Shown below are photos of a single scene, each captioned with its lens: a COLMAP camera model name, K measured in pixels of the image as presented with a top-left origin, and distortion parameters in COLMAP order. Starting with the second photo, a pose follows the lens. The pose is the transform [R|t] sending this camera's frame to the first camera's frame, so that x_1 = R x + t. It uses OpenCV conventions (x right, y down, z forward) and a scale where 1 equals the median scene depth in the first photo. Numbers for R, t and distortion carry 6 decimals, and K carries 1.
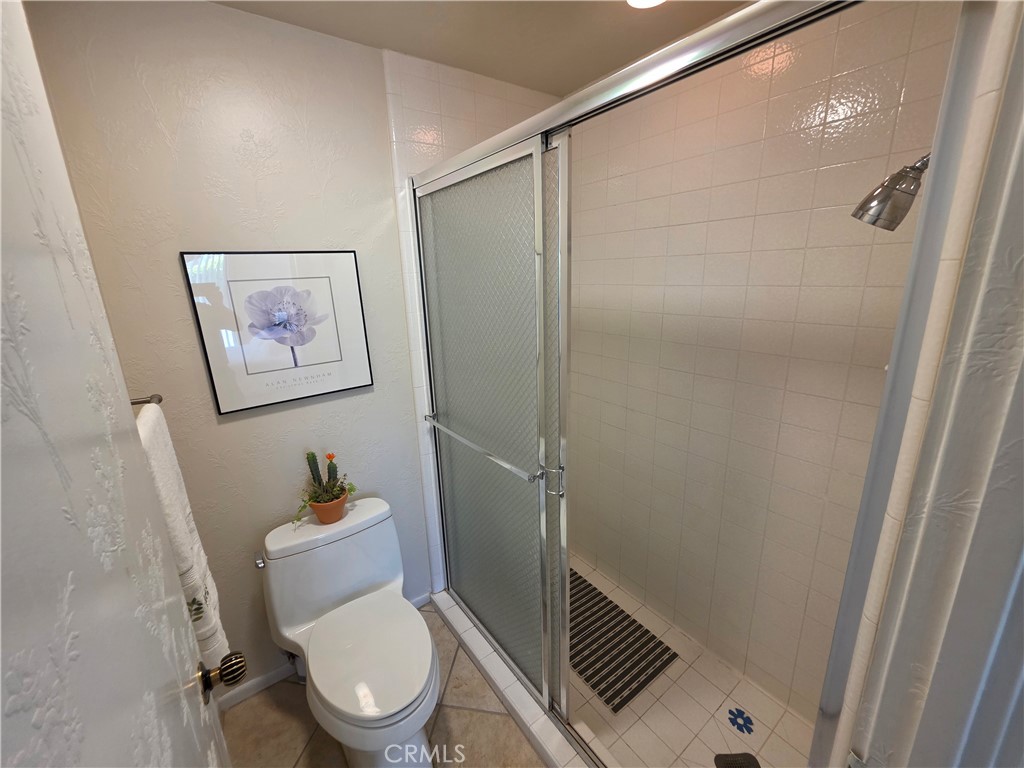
lens RADIAL K [[411.9, 0, 511.4], [0, 411.9, 381.3], [0, 0, 1]] dist [0.002011, -0.000219]
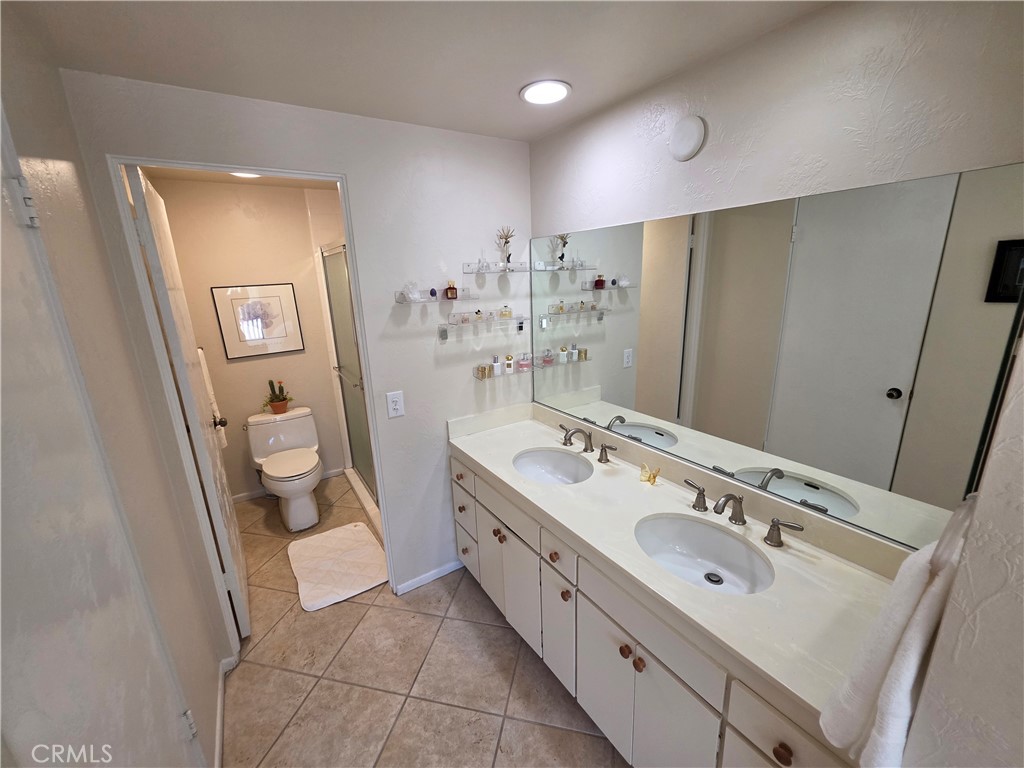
lens RADIAL K [[411.9, 0, 510.2], [0, 411.9, 384.4], [0, 0, 1]] dist [0.002011, -0.000219]
pose [[0.997935, 0.010028, -0.063440, 0.846474], [-0.010019, 0.999950, 0.000465, 0.178787], [0.063441, 0.000171, 0.997986, -0.994281]]
